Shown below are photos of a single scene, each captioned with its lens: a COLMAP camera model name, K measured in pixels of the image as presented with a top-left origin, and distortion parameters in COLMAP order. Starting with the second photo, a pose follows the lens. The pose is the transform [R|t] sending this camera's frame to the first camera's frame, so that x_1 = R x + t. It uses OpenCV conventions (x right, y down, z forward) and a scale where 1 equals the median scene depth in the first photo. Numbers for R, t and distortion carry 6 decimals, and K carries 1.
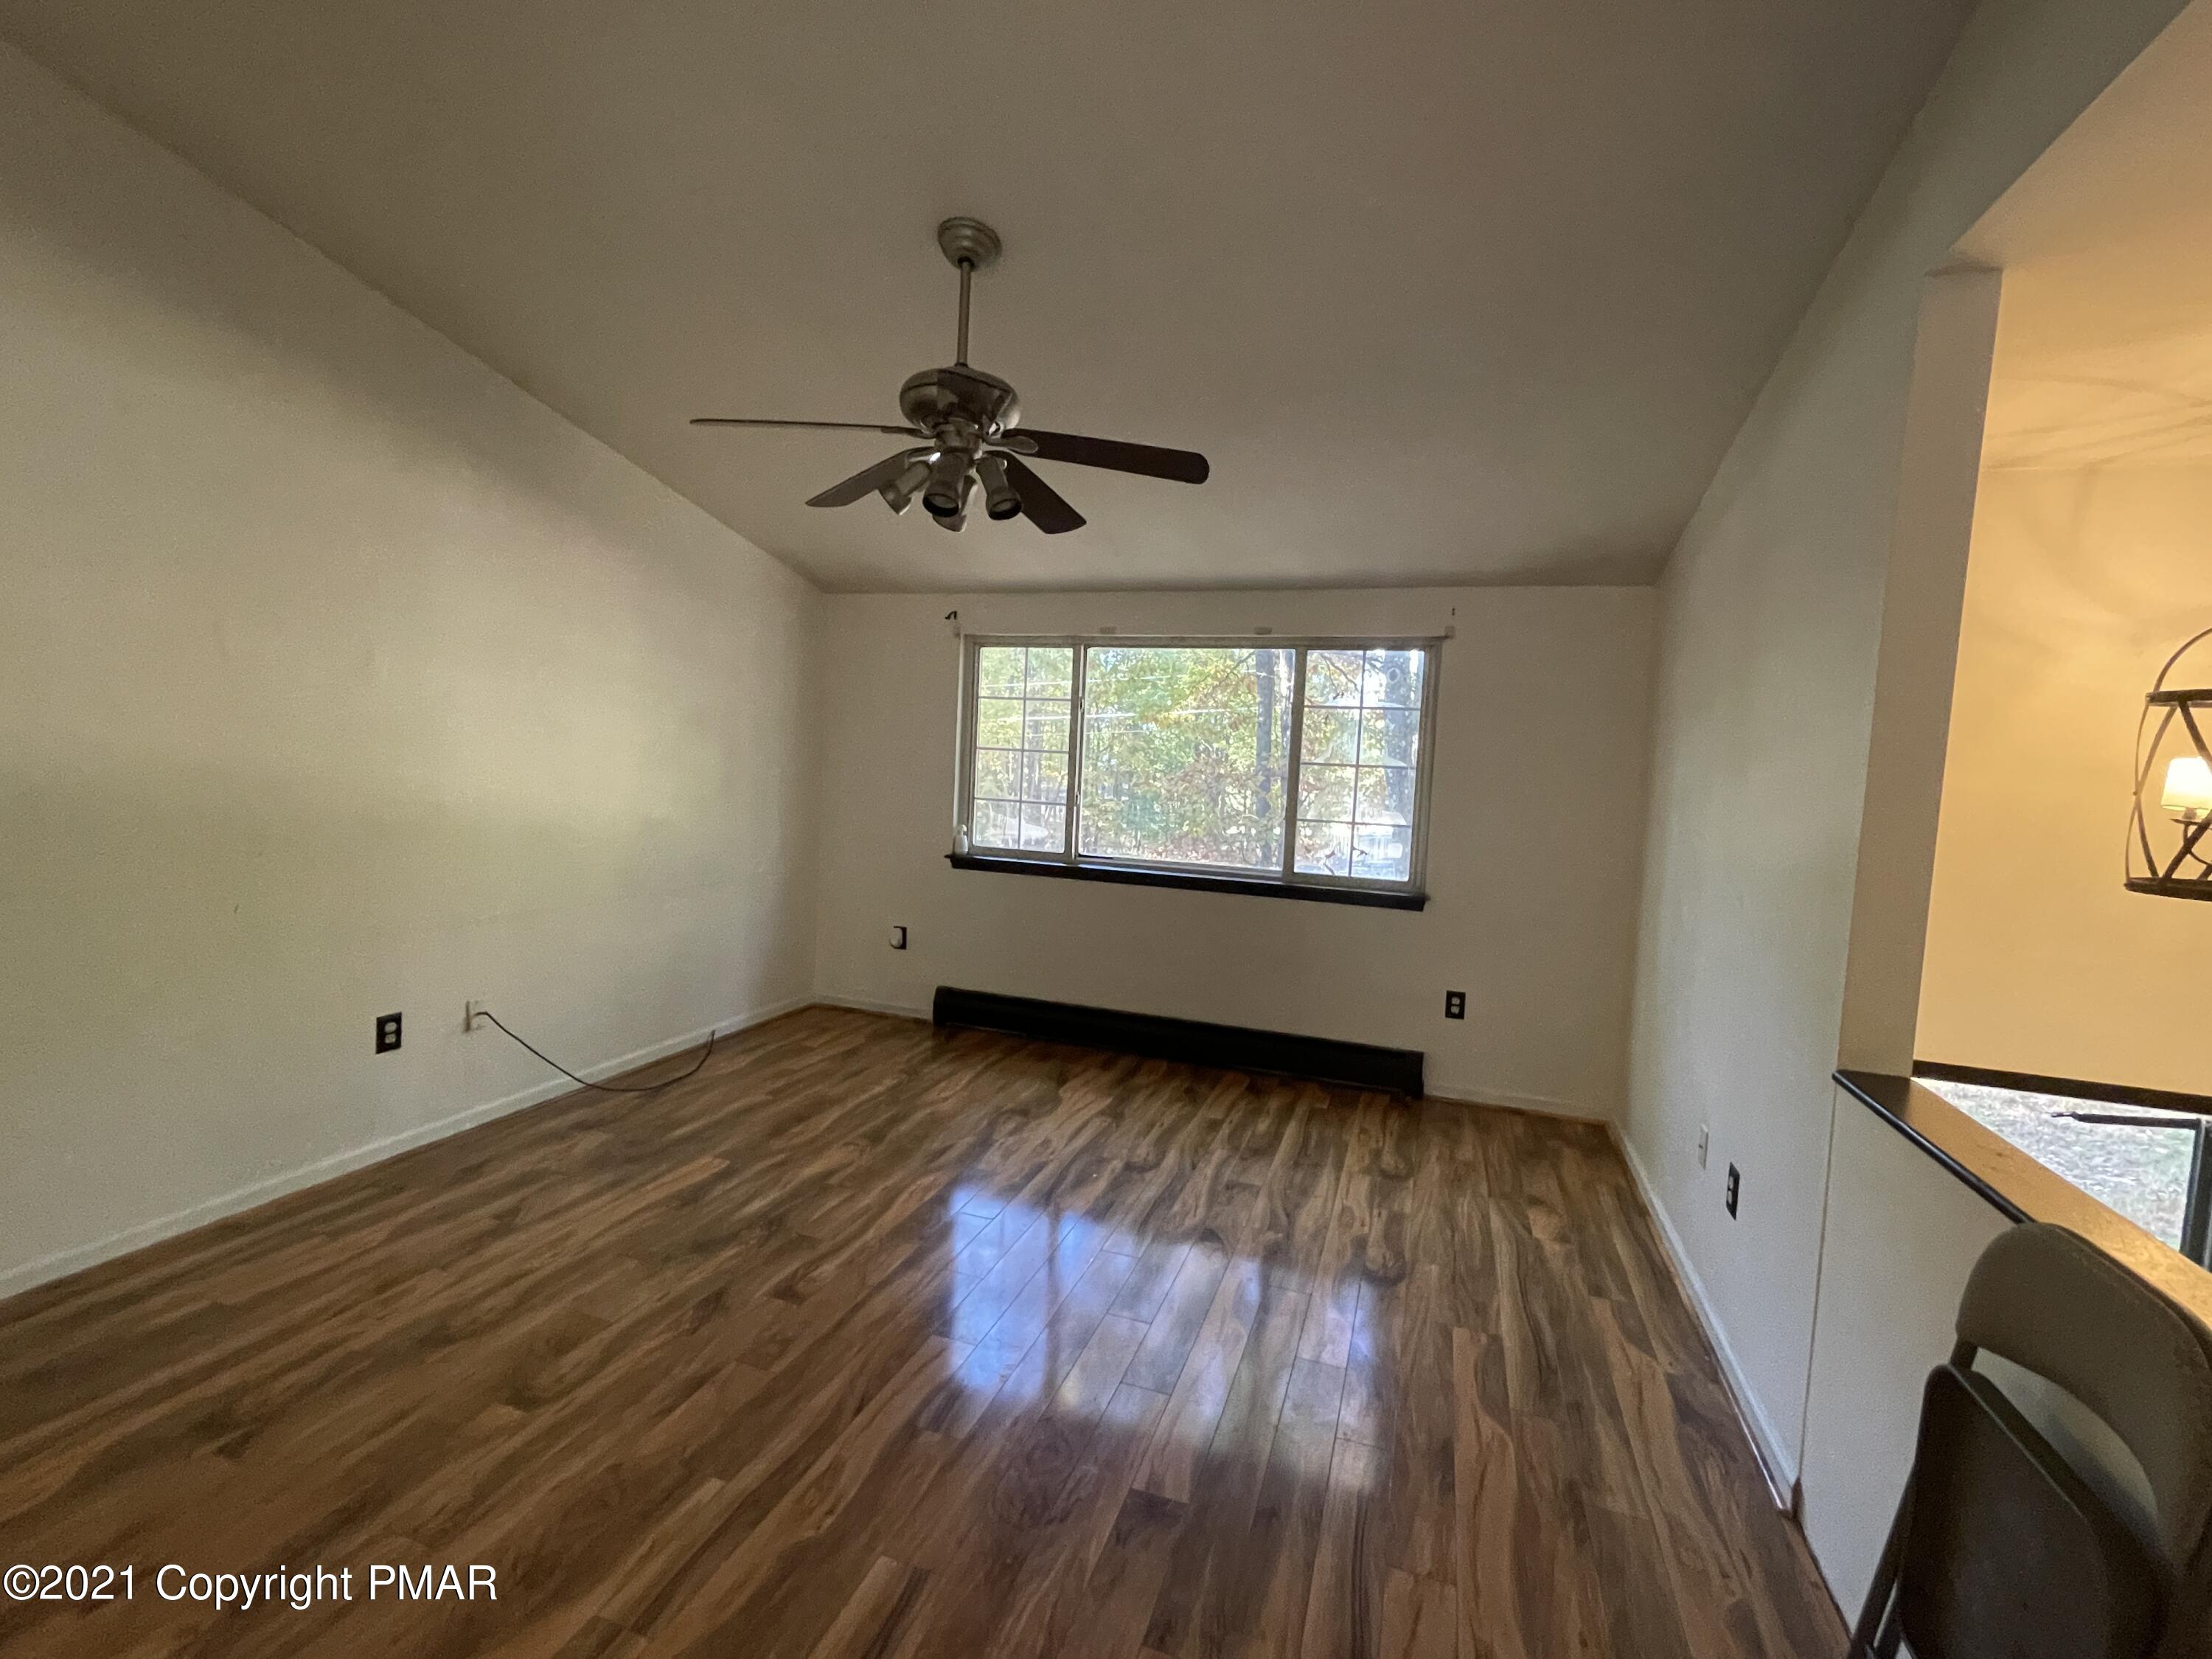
lens RADIAL K [[967.8, 0, 1106.6], [0, 967.8, 827.4], [0, 0, 1]] dist [0.003645, 0.000545]
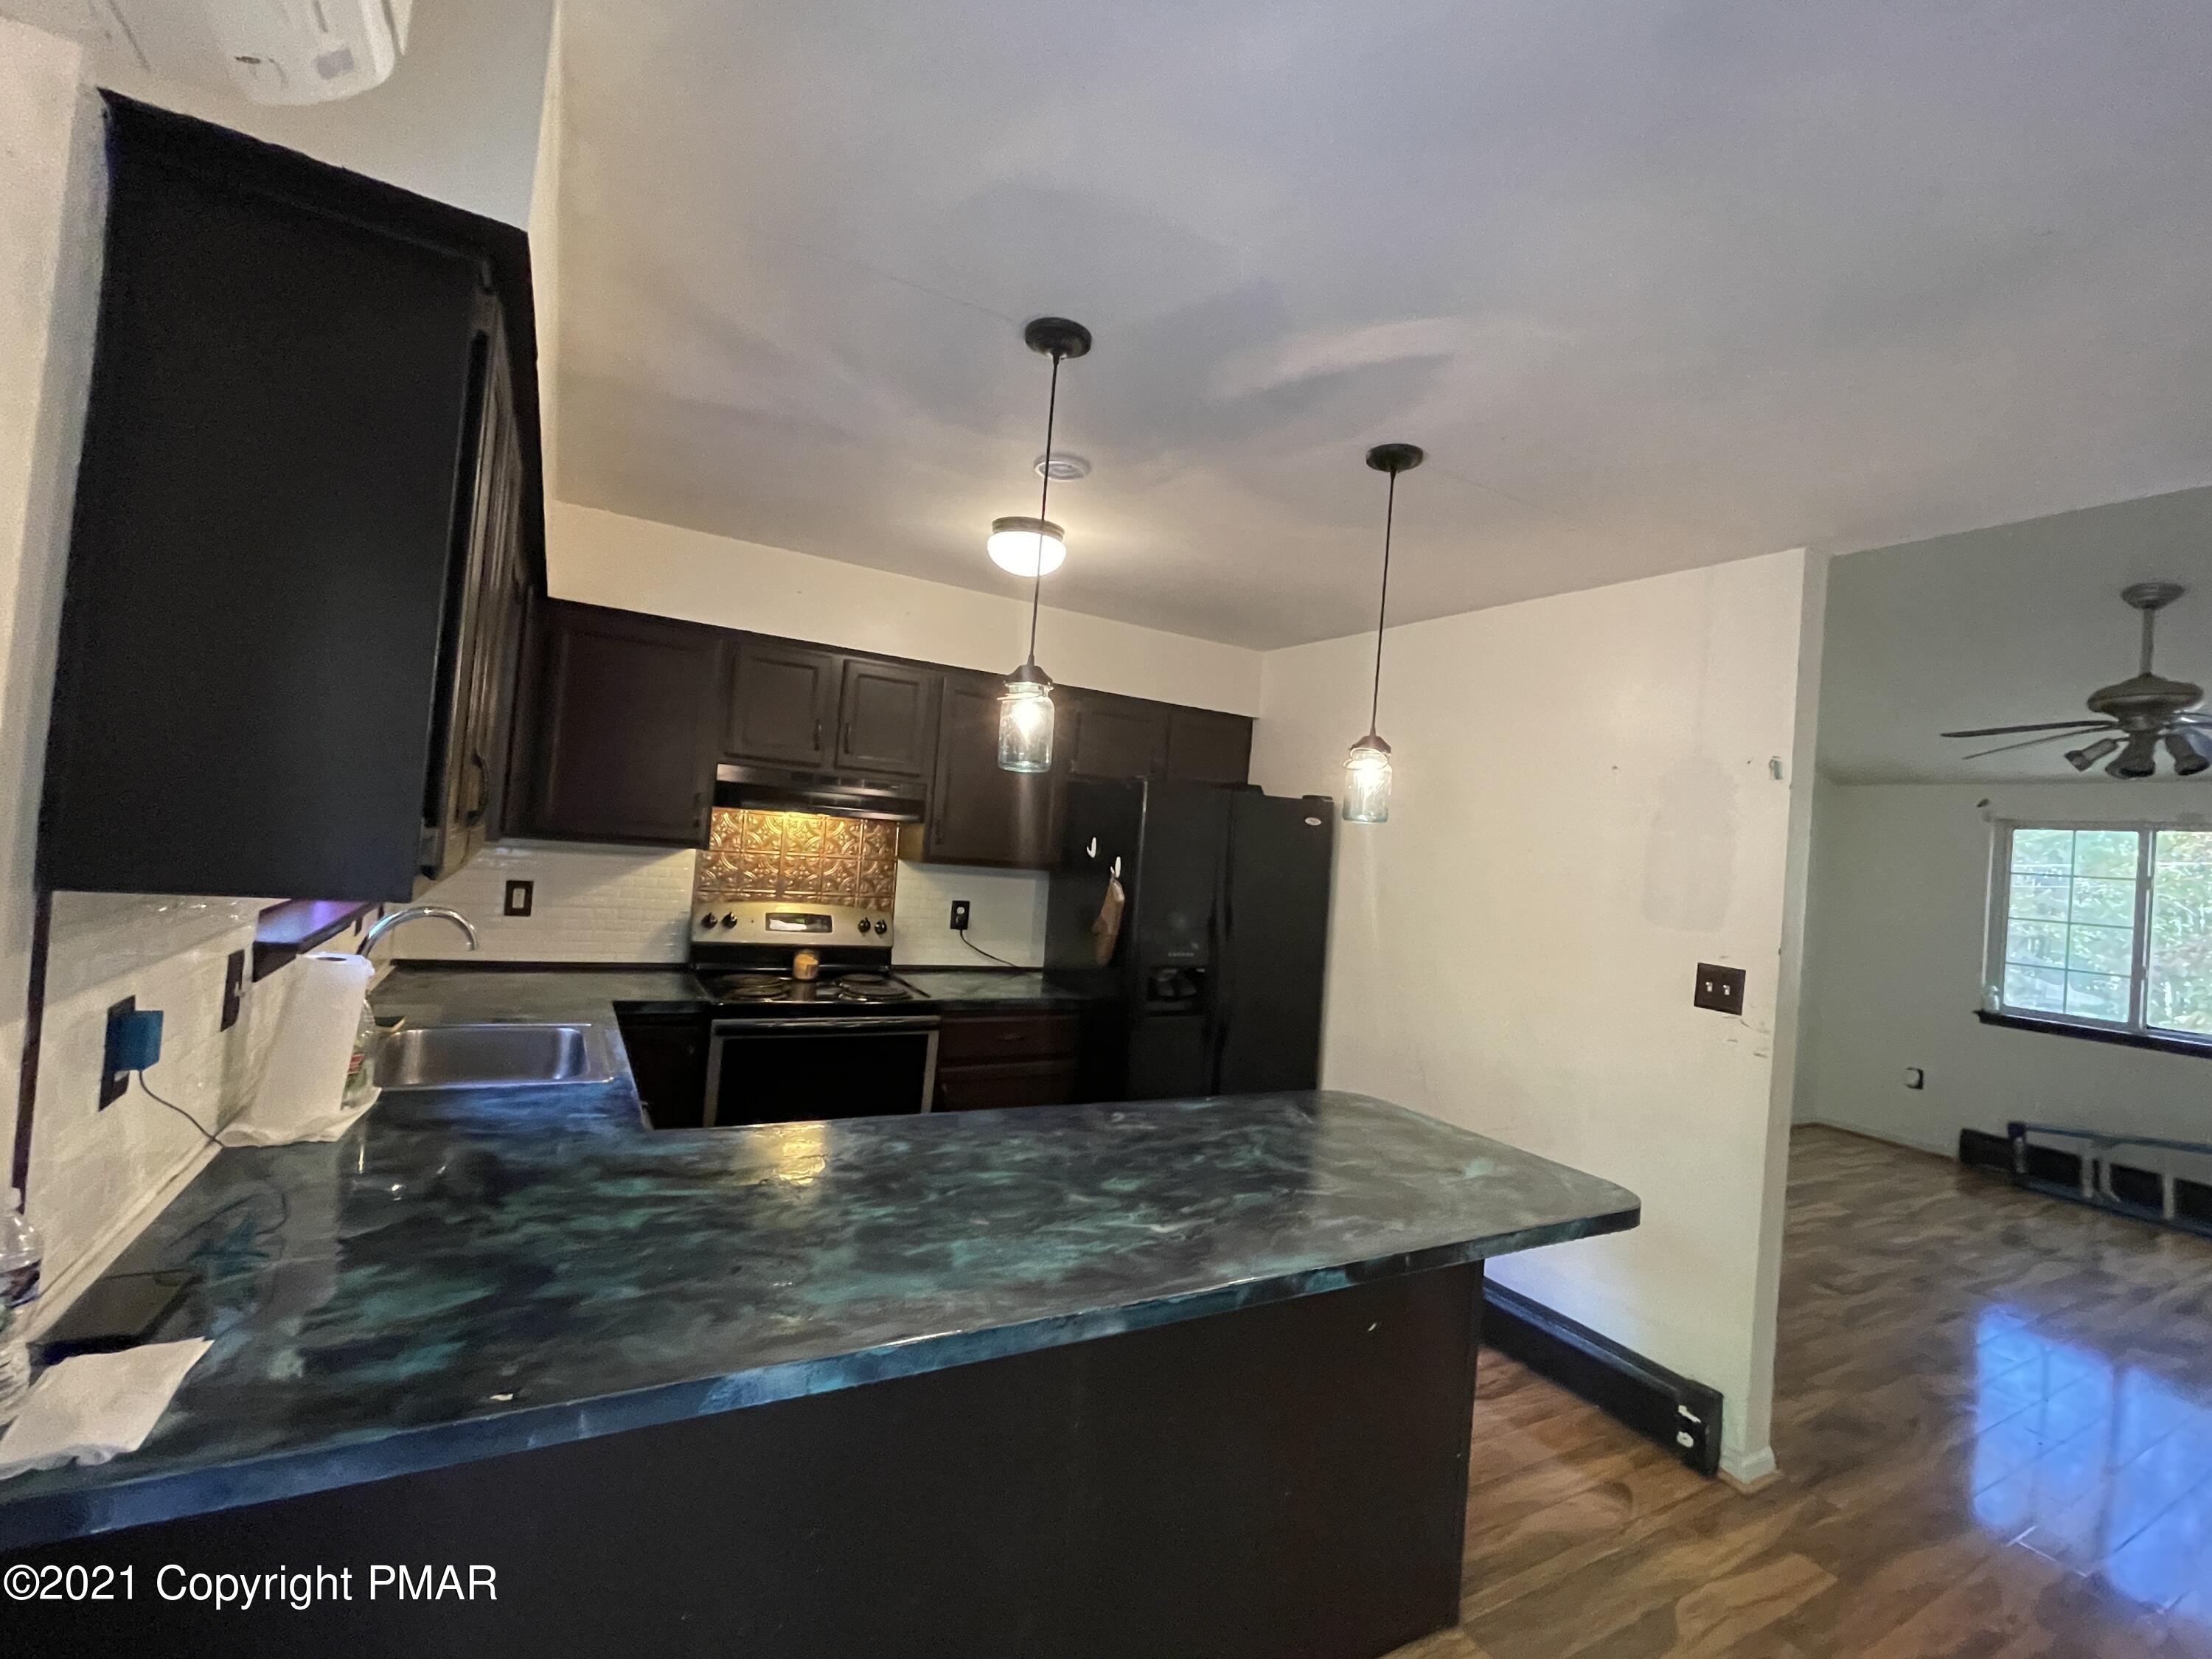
lens RADIAL K [[967.8, 0, 1102.9], [0, 967.8, 828.7], [0, 0, 1]] dist [0.003645, 0.000545]
pose [[0.748707, -0.000253, -0.662901, -0.176779], [-0.089080, 0.990892, -0.100988, 0.022893], [0.656888, 0.134662, 0.741865, -0.549659]]
